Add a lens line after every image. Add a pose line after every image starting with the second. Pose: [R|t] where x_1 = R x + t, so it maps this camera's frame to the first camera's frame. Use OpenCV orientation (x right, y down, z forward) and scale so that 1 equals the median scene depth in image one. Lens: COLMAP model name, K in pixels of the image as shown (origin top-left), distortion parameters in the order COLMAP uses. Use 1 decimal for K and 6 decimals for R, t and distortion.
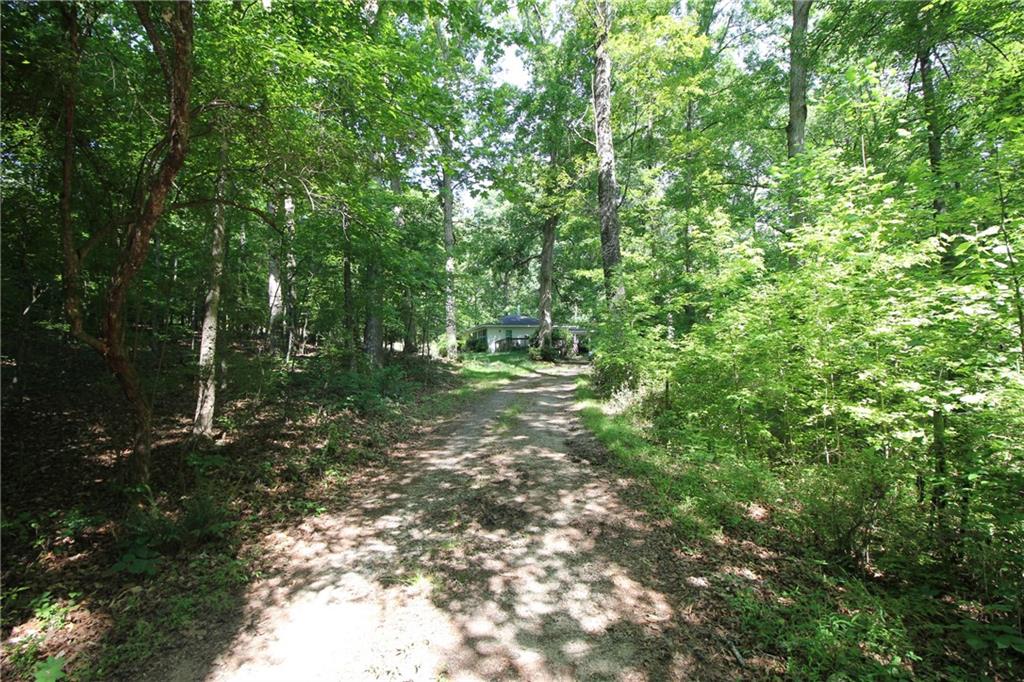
lens RADIAL K [[468.0, 0, 519.1], [0, 468.0, 338.2], [0, 0, 1]] dist [-0.013592, -0.008874]
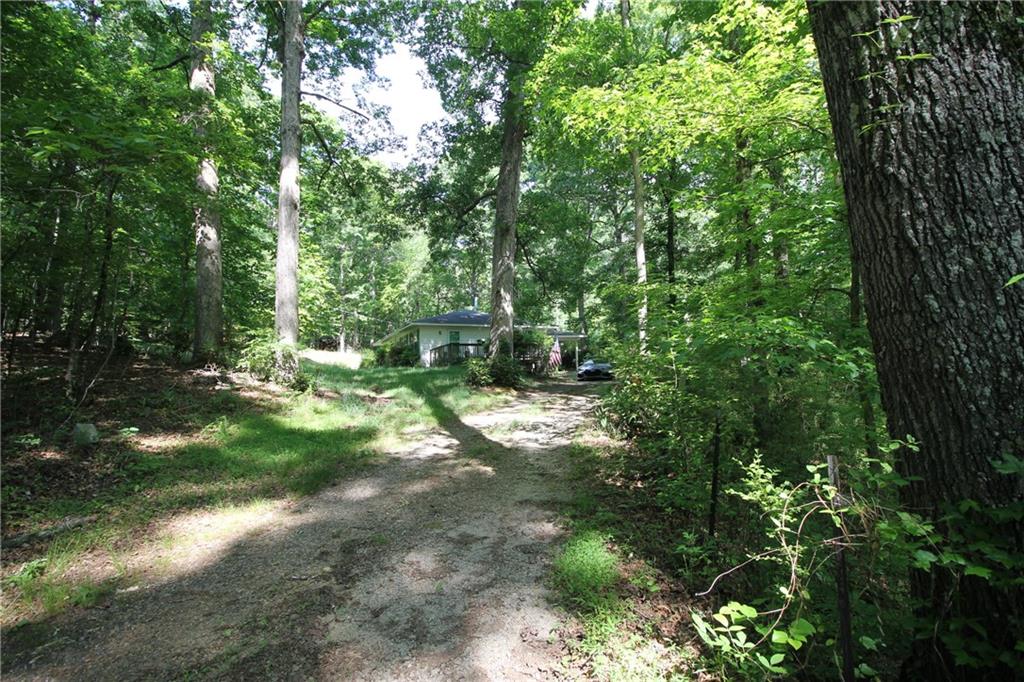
lens RADIAL K [[468.0, 0, 519.1], [0, 468.0, 338.2], [0, 0, 1]] dist [-0.013592, -0.008874]
pose [[0.999162, 0.008558, 0.040027, 0.043200], [-0.007613, 0.999690, -0.023694, 0.006616], [-0.040218, 0.023369, 0.998918, 0.370137]]
